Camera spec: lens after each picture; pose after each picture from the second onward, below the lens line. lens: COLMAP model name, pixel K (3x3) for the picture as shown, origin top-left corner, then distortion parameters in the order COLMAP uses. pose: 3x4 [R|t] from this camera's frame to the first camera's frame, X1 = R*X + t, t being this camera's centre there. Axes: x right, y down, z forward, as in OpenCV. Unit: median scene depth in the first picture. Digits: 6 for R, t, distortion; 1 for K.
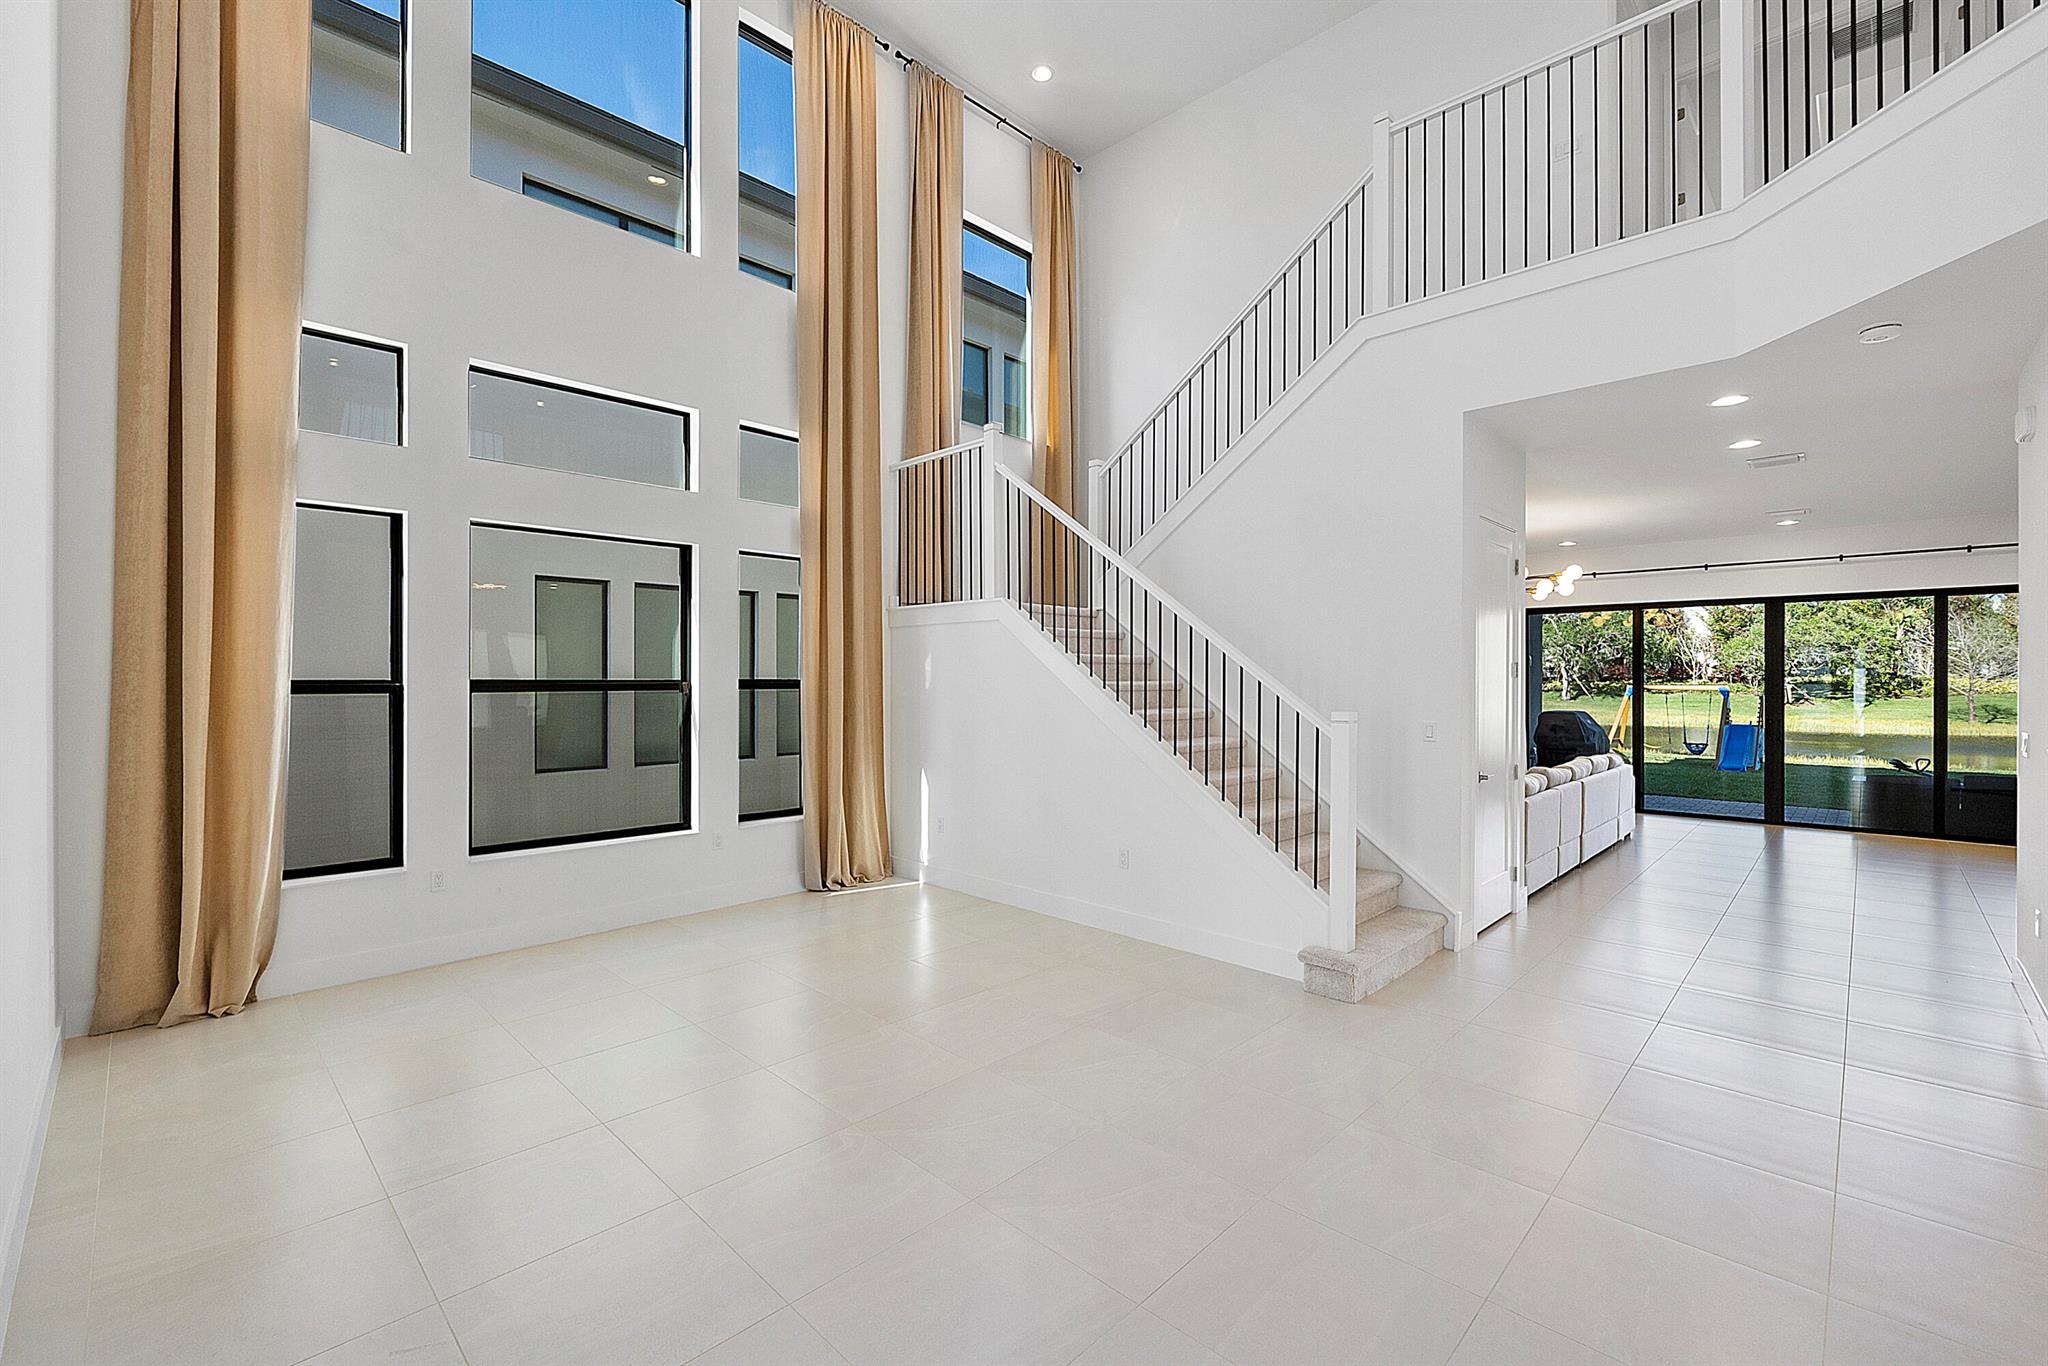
lens RADIAL K [[872.4, 0, 1023.1], [0, 872.4, 670.1], [0, 0, 1]] dist [-0.003535, -0.001021]
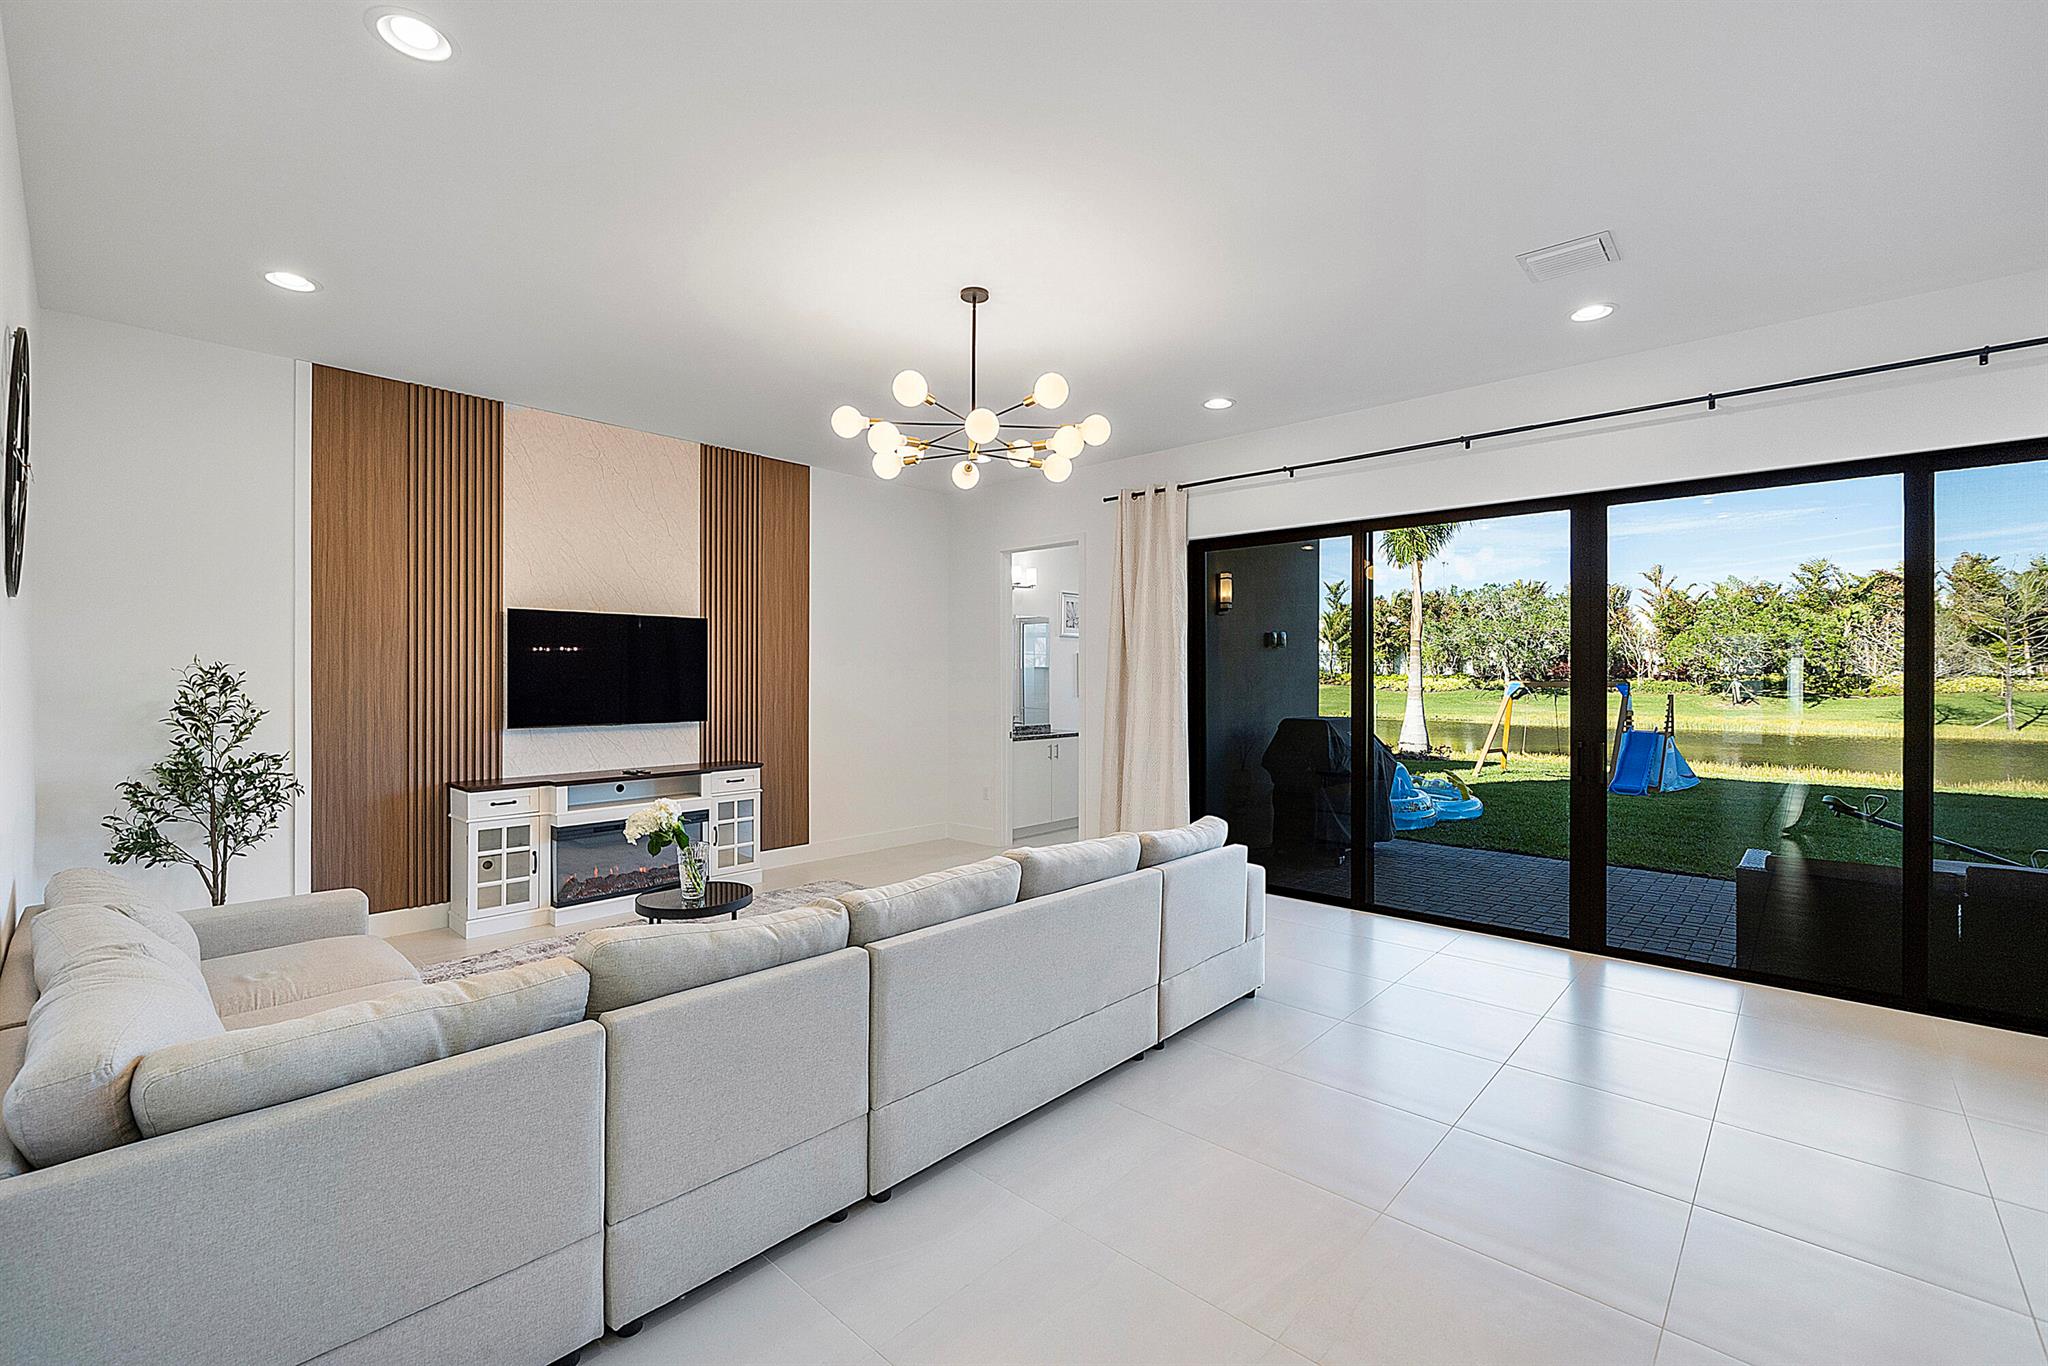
lens RADIAL K [[872.4, 0, 1023.1], [0, 872.4, 670.1], [0, 0, 1]] dist [-0.003535, -0.001021]
pose [[0.999526, 0.001714, 0.030729, 0.470400], [-0.001767, 0.999997, 0.001690, 0.014794], [-0.030726, -0.001743, 0.999526, 0.457865]]
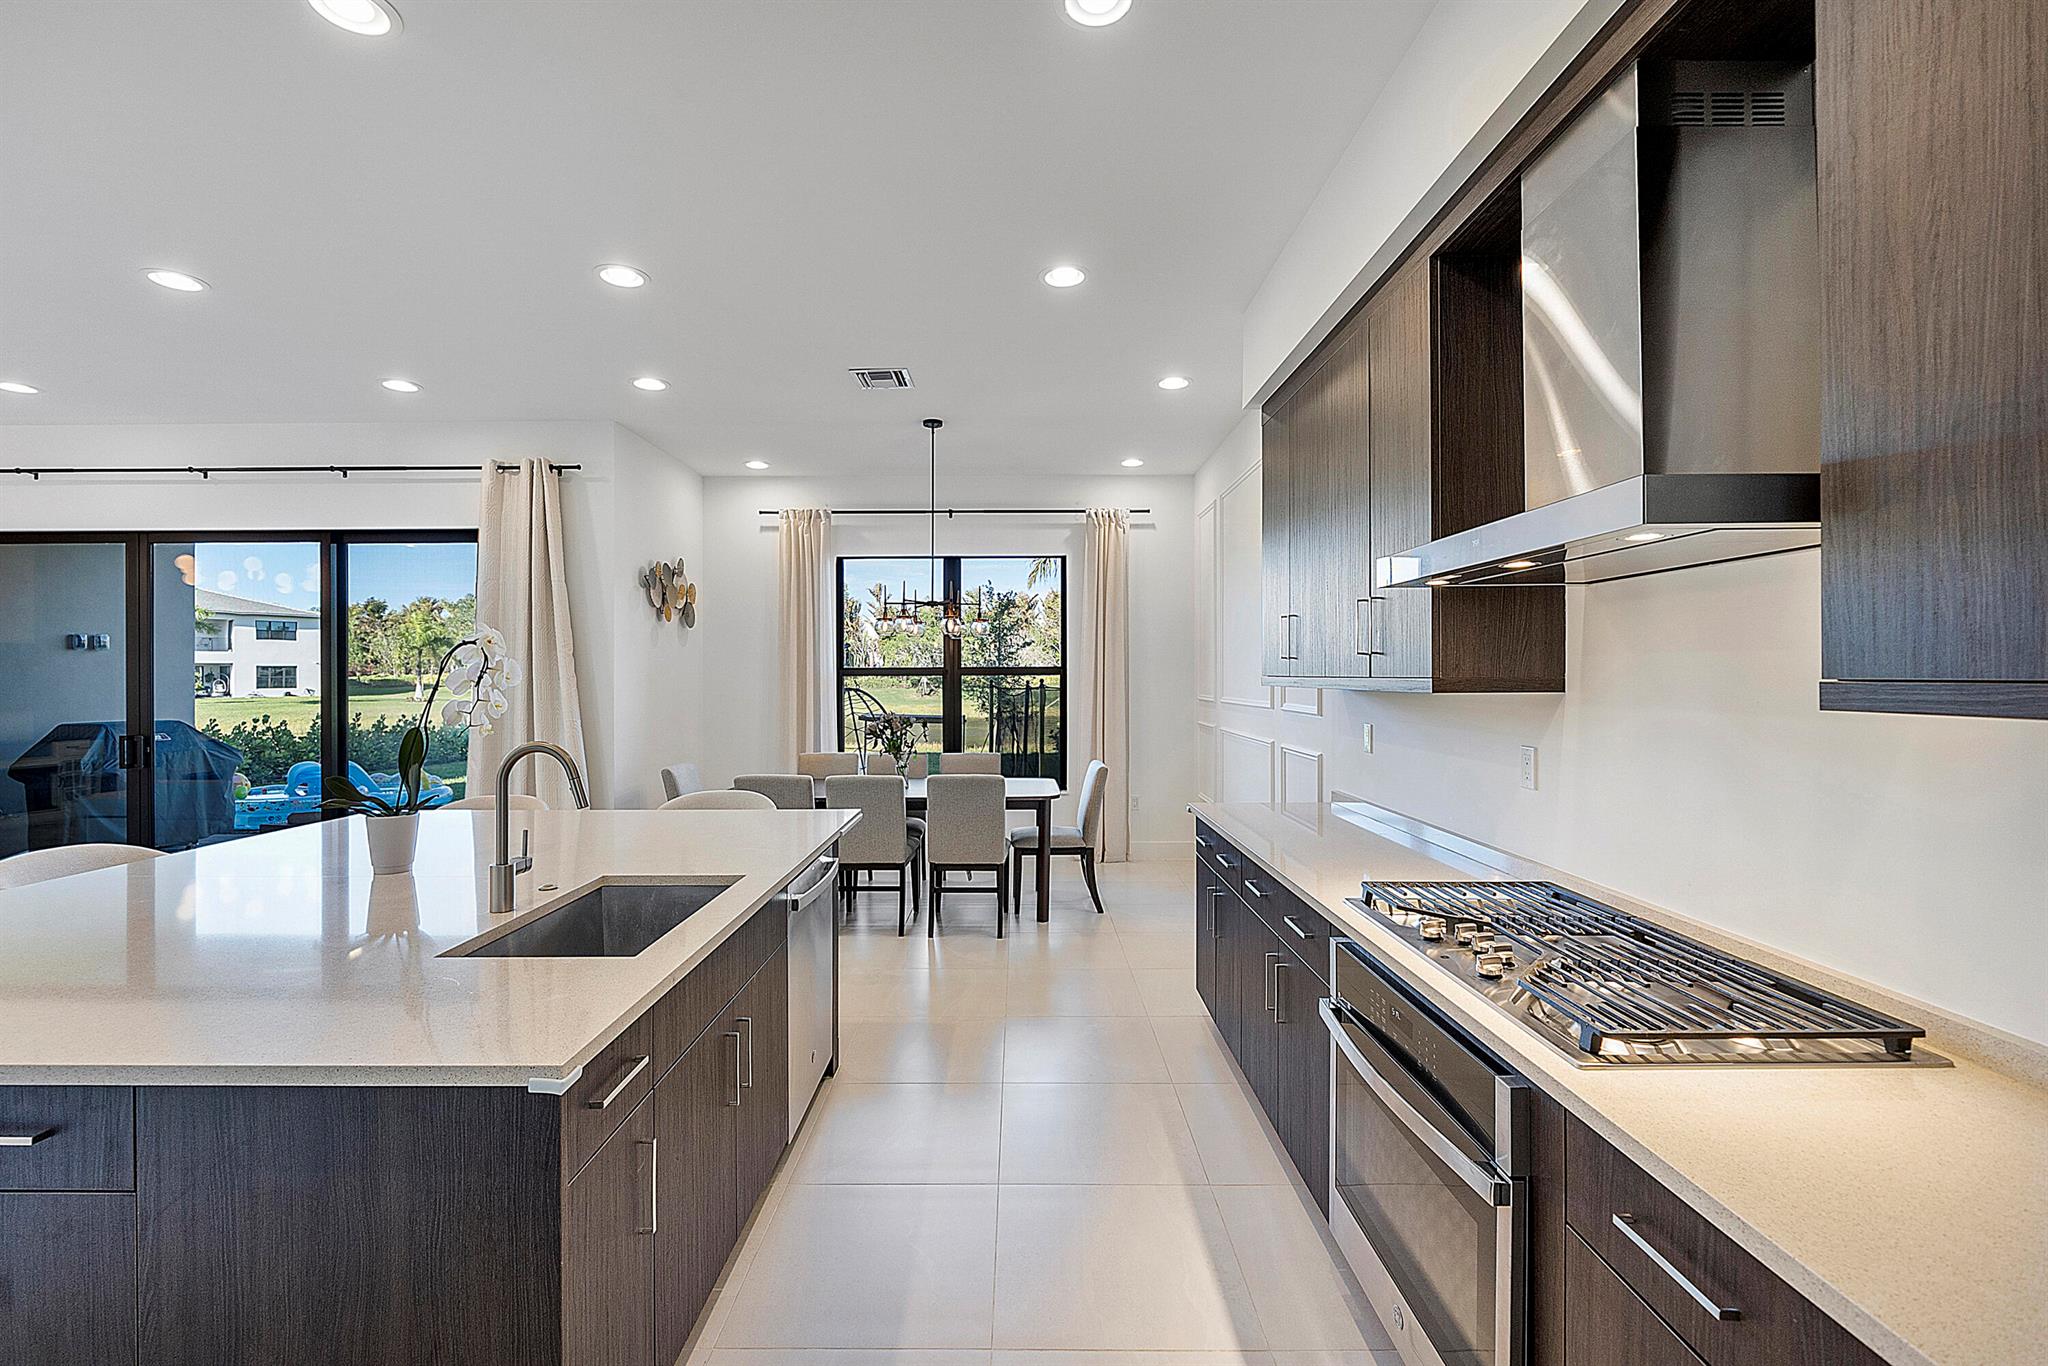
lens RADIAL K [[868.8, 0, 1021.8], [0, 868.8, 674.8], [0, 0, 1]] dist [-0.002833, -0.000960]
pose [[0.715064, -0.003168, 0.699052, 0.788400], [-0.002616, 0.999971, 0.007208, 0.008731], [-0.699054, -0.006983, 0.715035, 0.122594]]
